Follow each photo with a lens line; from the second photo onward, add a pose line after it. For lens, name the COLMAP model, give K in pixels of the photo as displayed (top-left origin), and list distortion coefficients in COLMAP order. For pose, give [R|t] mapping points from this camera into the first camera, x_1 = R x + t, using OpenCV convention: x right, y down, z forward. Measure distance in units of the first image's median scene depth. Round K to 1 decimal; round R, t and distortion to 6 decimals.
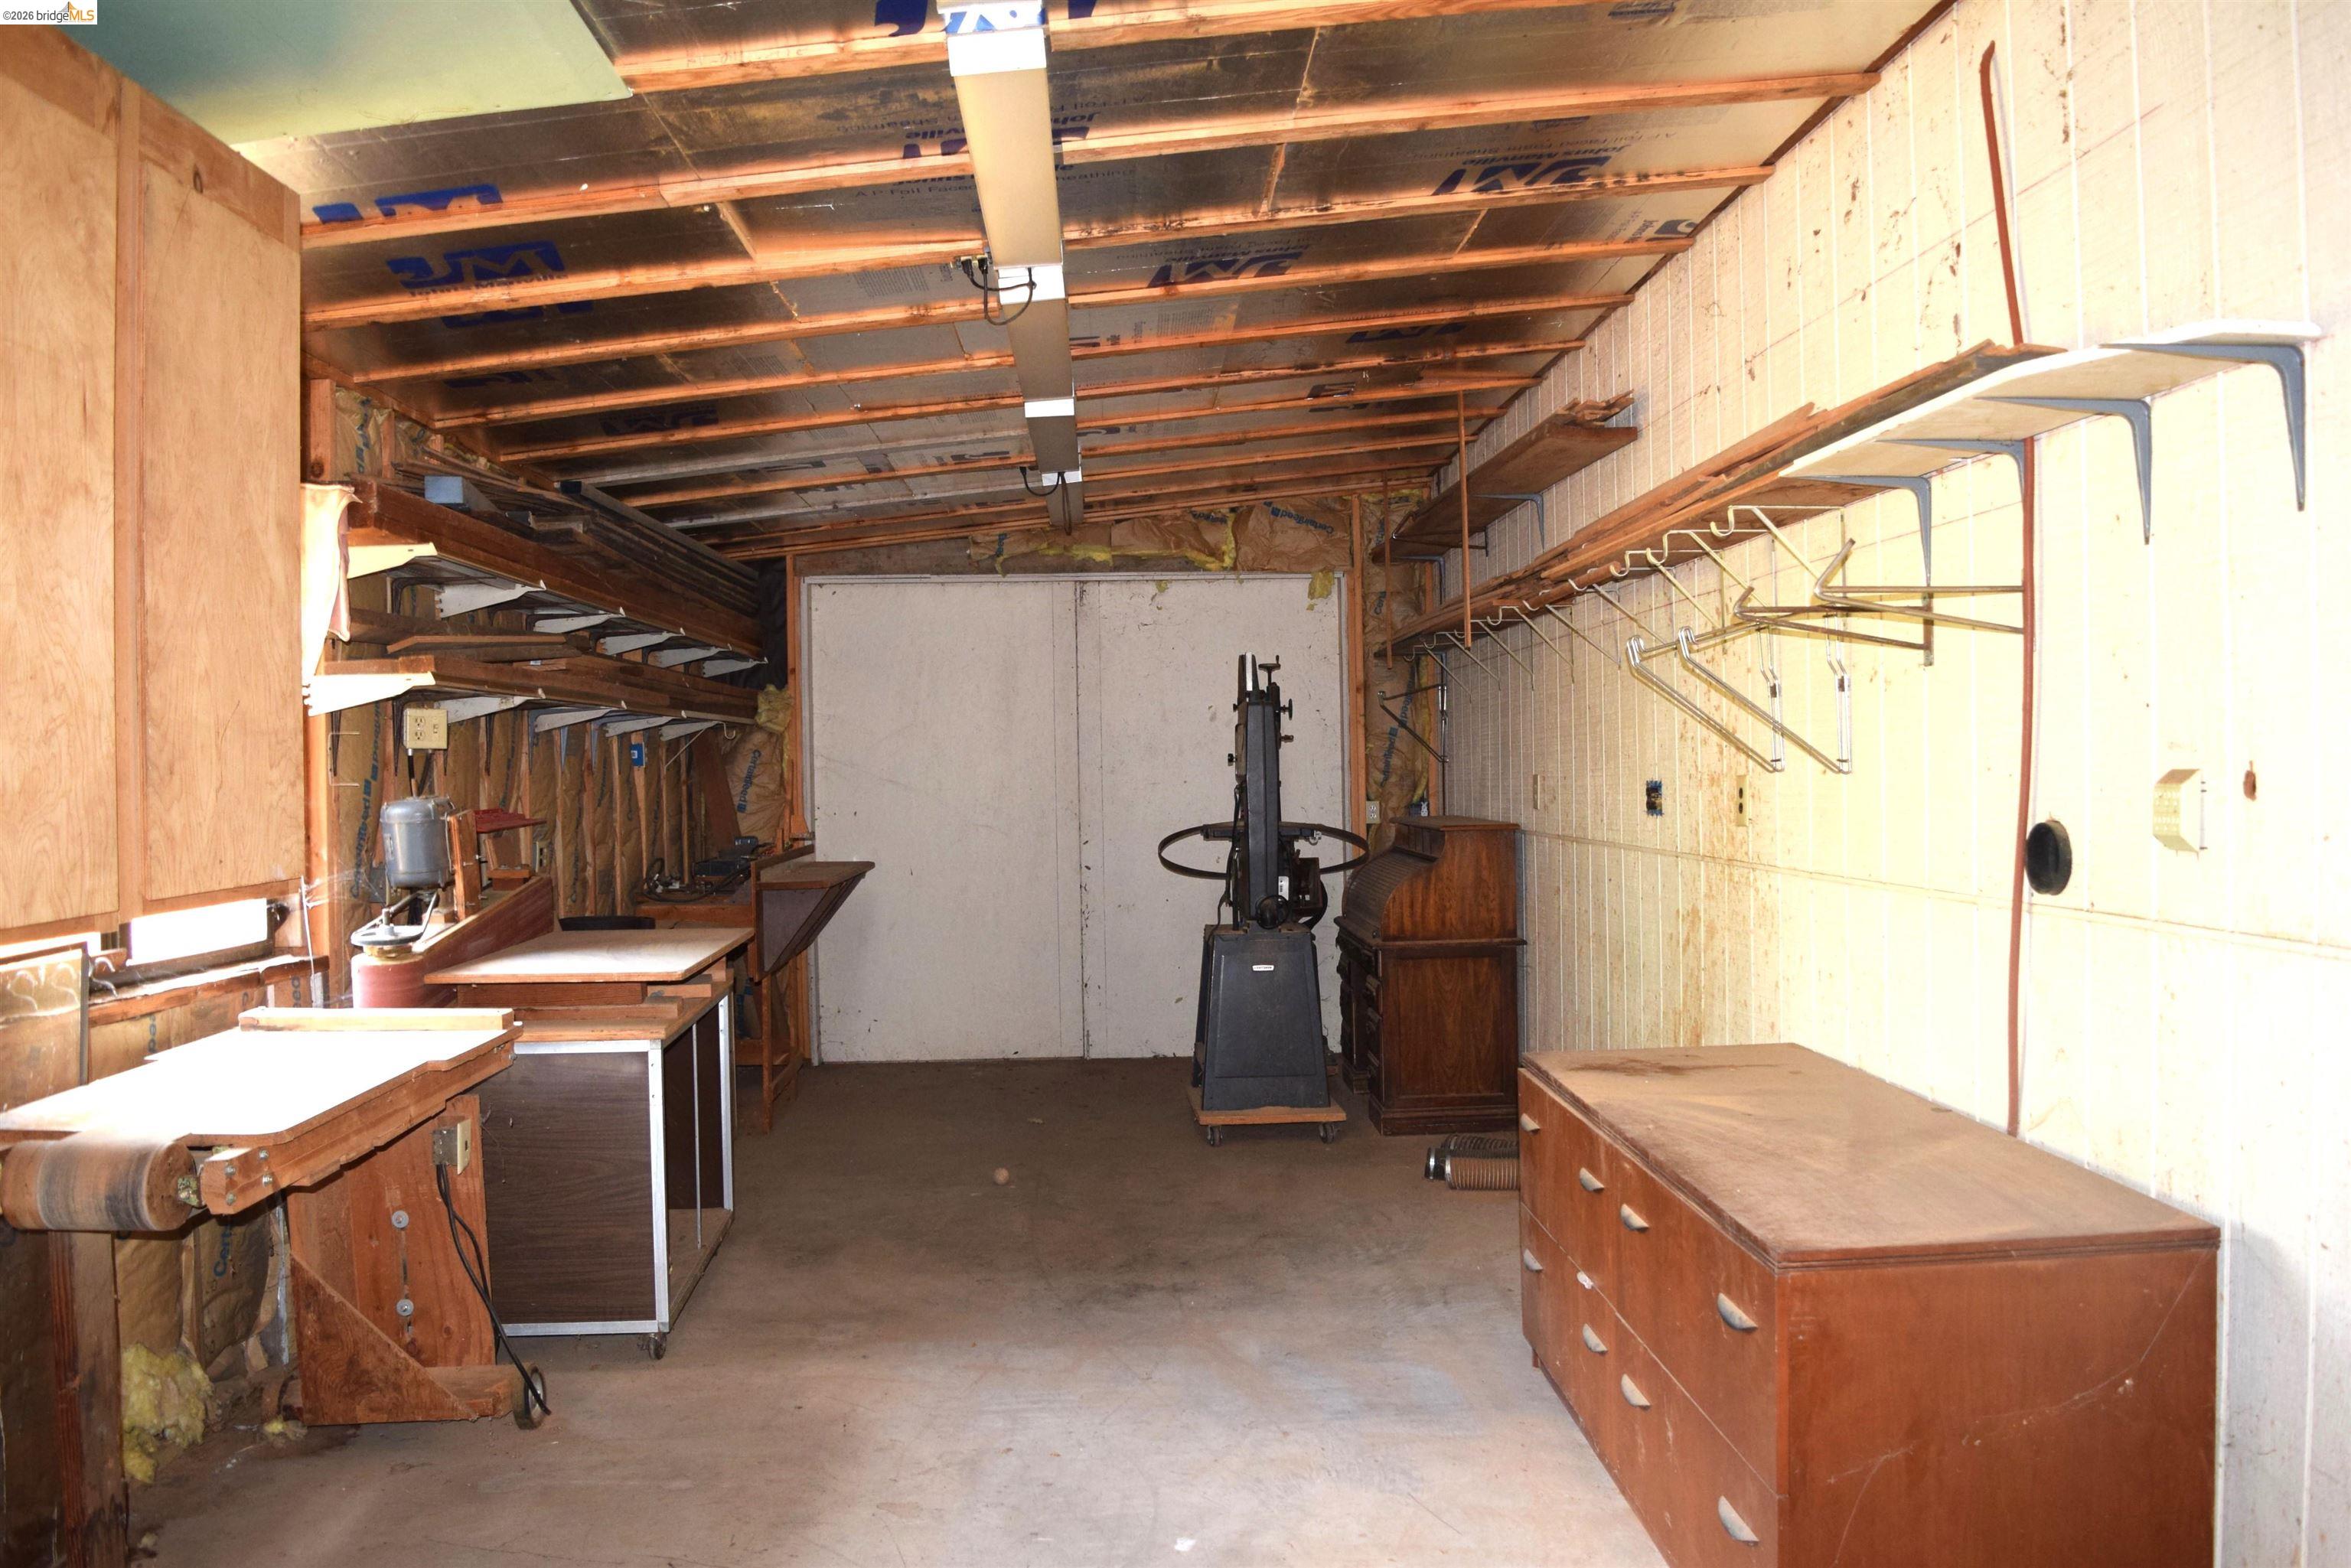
lens RADIAL K [[1846.5, 0, 1185.4], [0, 1846.5, 786.0], [0, 0, 1]] dist [-0.097648, 0.024258]
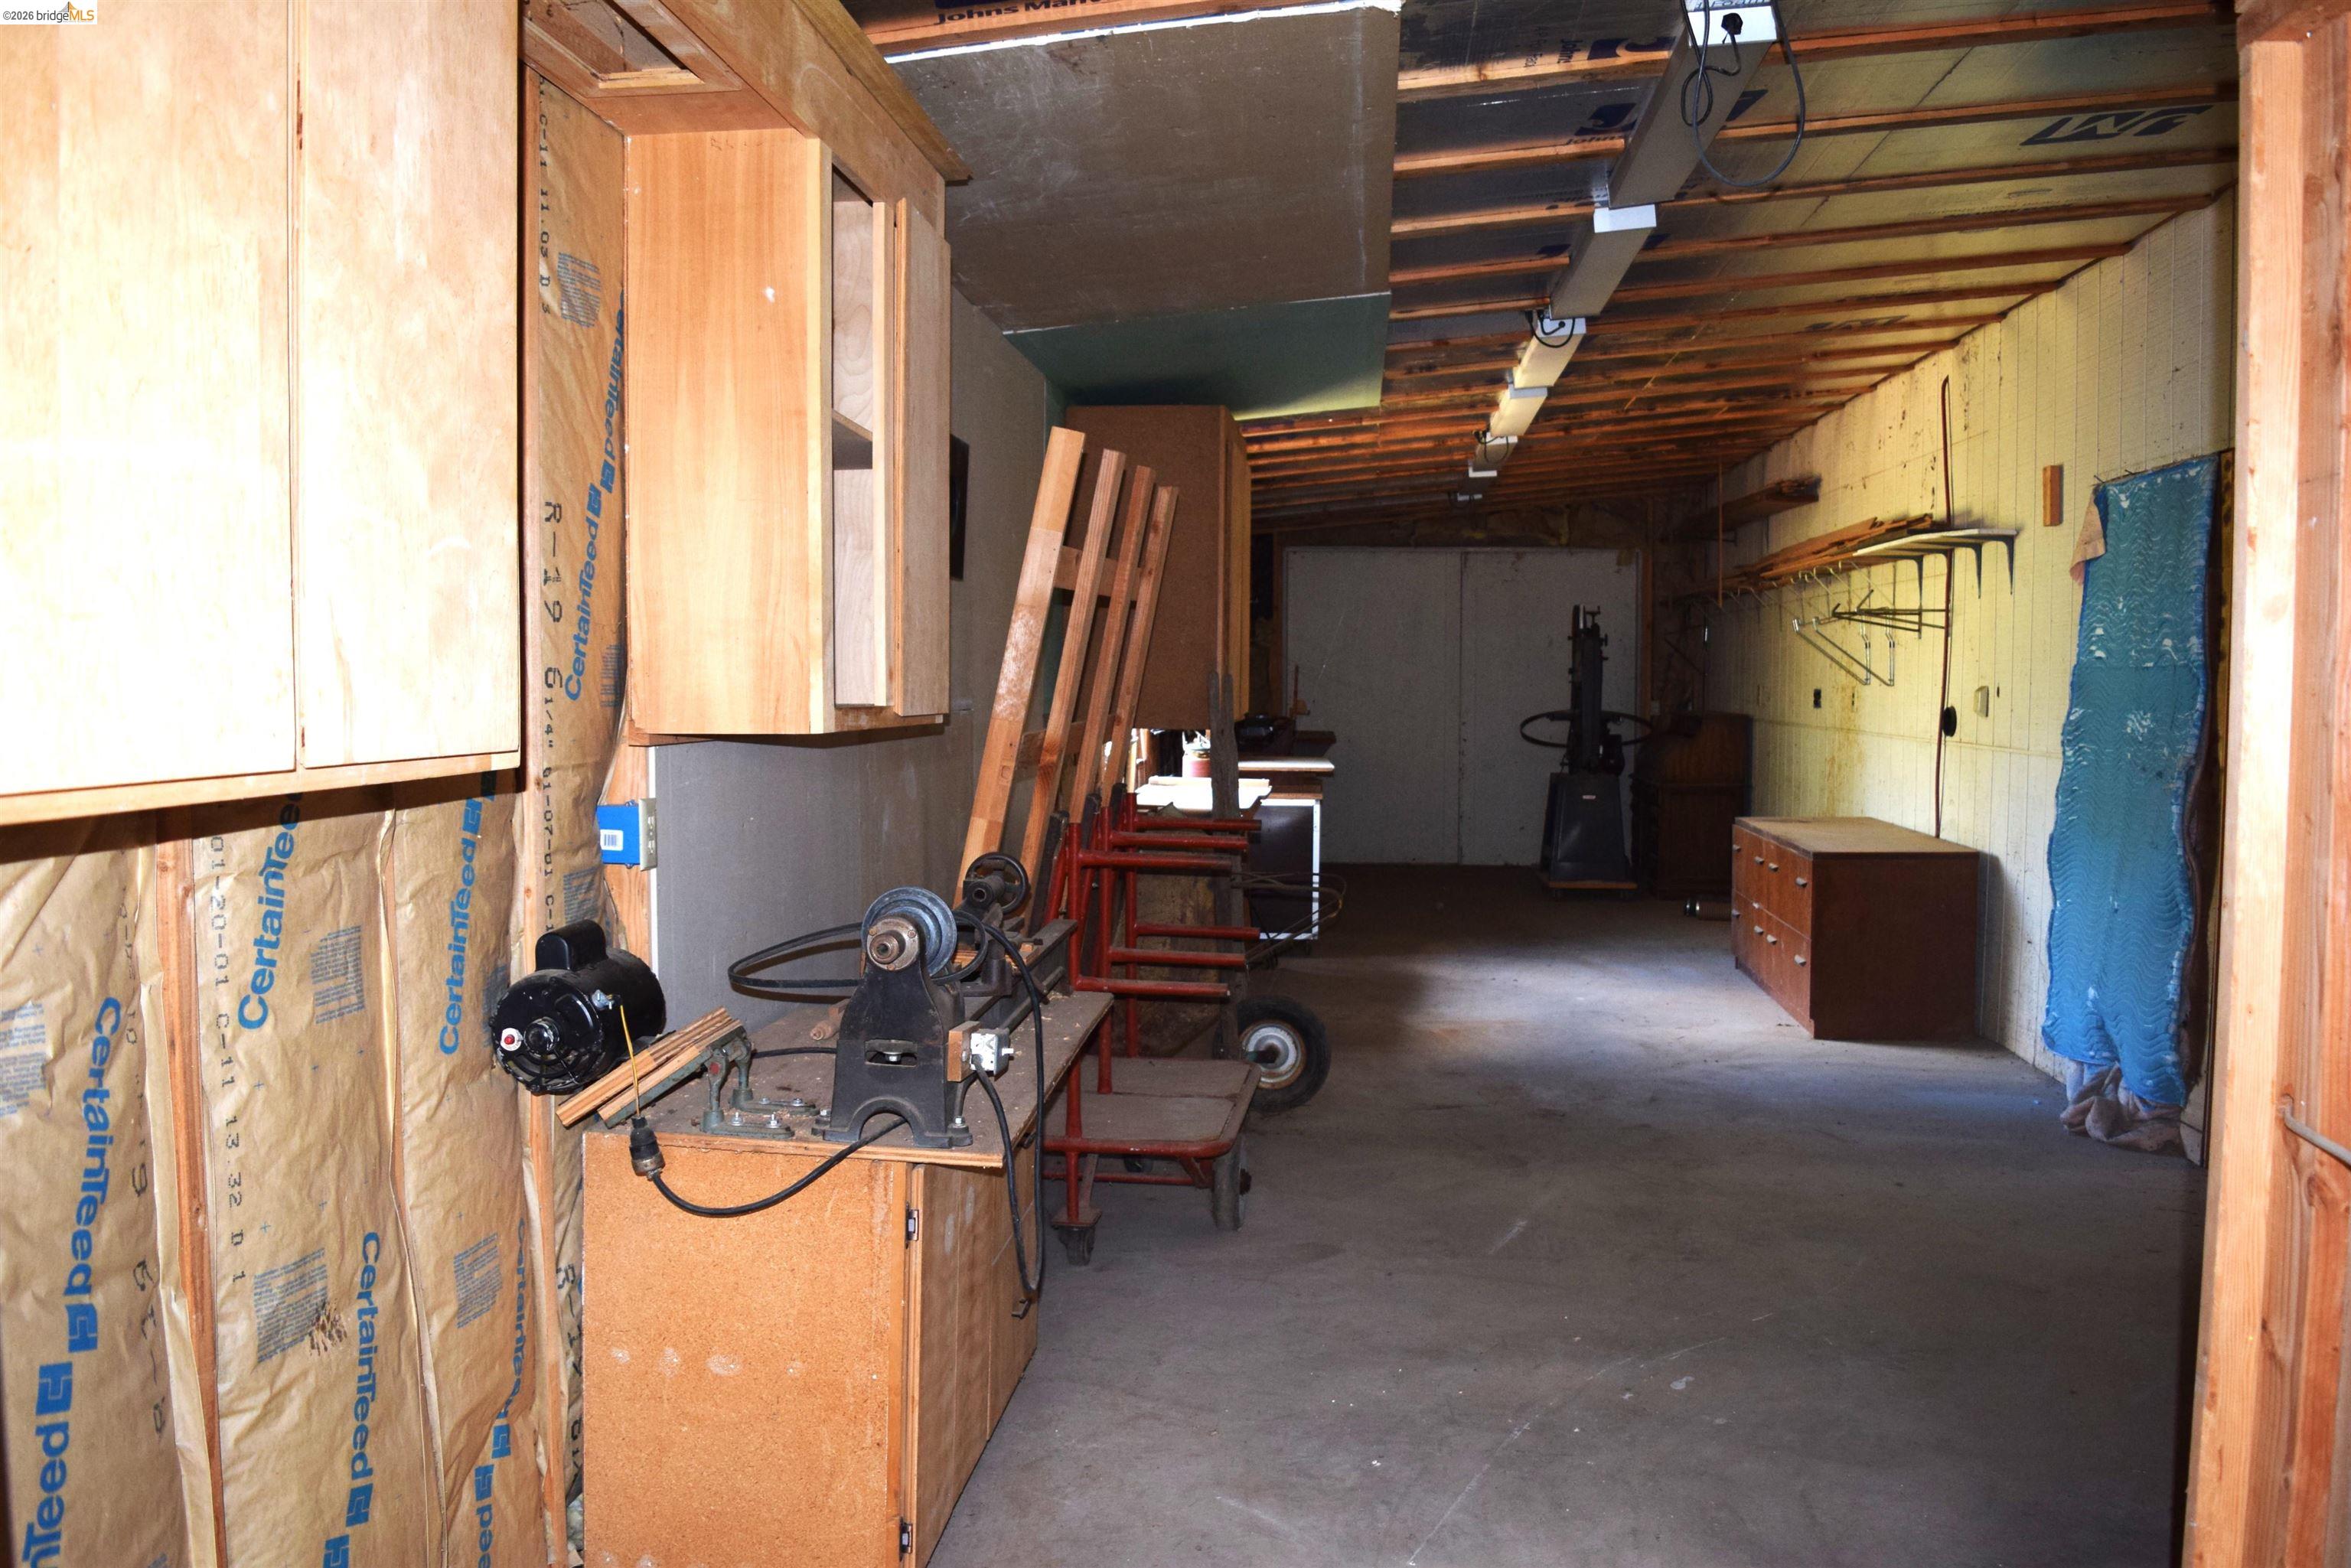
lens RADIAL K [[1846.5, 0, 1185.4], [0, 1846.5, 786.0], [0, 0, 1]] dist [-0.097648, 0.024258]
pose [[0.990089, 0.027180, -0.137788, -0.081343], [-0.019980, 0.998375, 0.053375, 0.006308], [0.139014, -0.050093, 0.989023, -0.624139]]
